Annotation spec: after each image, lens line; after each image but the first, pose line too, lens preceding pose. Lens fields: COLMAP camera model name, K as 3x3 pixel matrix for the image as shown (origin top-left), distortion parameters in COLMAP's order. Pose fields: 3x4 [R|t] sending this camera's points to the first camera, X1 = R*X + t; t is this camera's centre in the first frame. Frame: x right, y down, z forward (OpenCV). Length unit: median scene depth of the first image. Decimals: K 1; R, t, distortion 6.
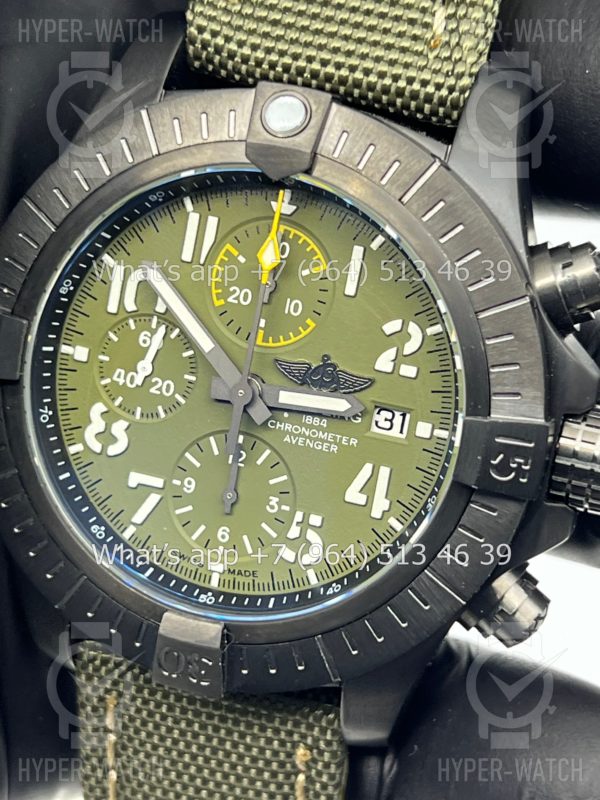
lens RADIAL K [[1859.7, 0, 300.0], [0, 1859.7, 400.0], [0, 0, 1]] dist [0.185440, -1.082187]
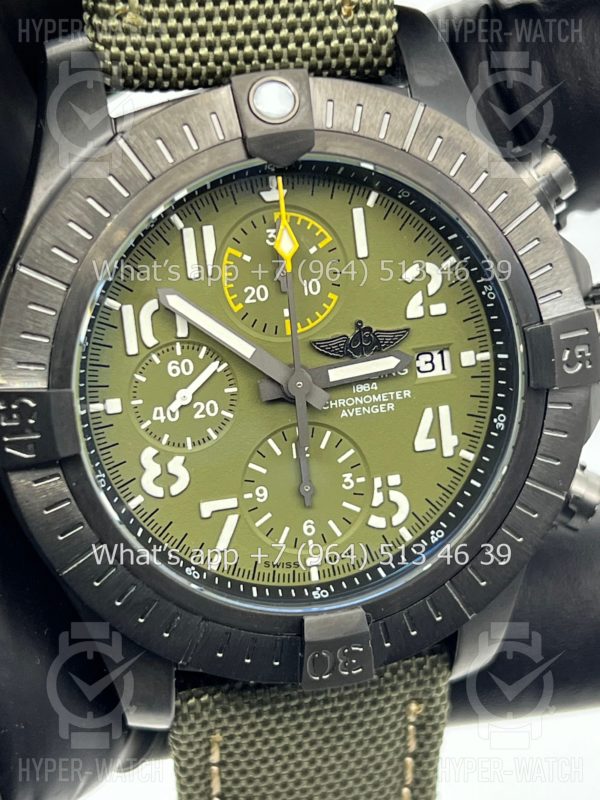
lens RADIAL K [[1859.7, 0, 300.0], [0, 1859.7, 400.0], [0, 0, 1]] dist [0.185440, -1.082187]
pose [[0.859992, -0.334836, 0.385094, -0.412064], [0.330598, 0.940426, 0.079401, -0.073818], [-0.388739, 0.059027, 0.919455, 0.085801]]
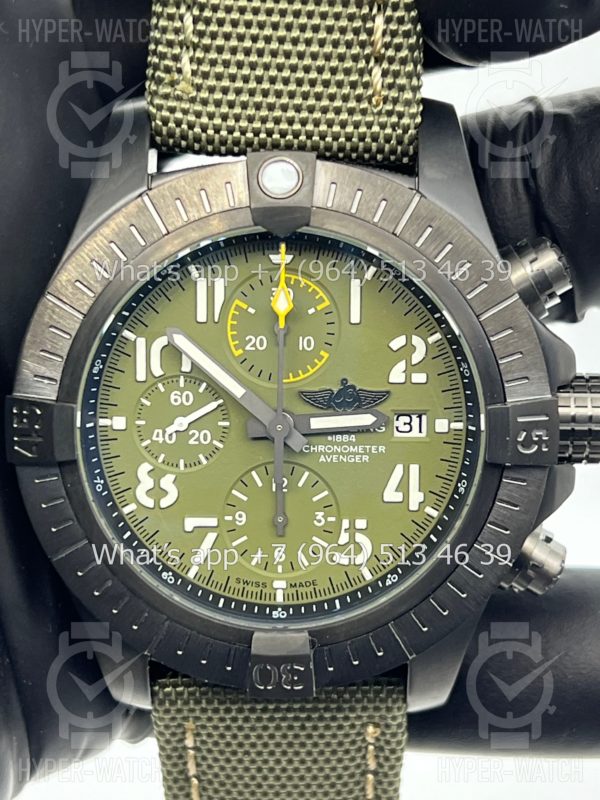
lens RADIAL K [[1859.7, 0, 300.0], [0, 1859.7, 400.0], [0, 0, 1]] dist [0.185440, -1.082187]
pose [[0.958143, -0.206486, 0.198306, -0.235958], [0.204765, 0.978370, 0.029377, -0.049795], [-0.200082, 0.012459, 0.979700, -0.100165]]
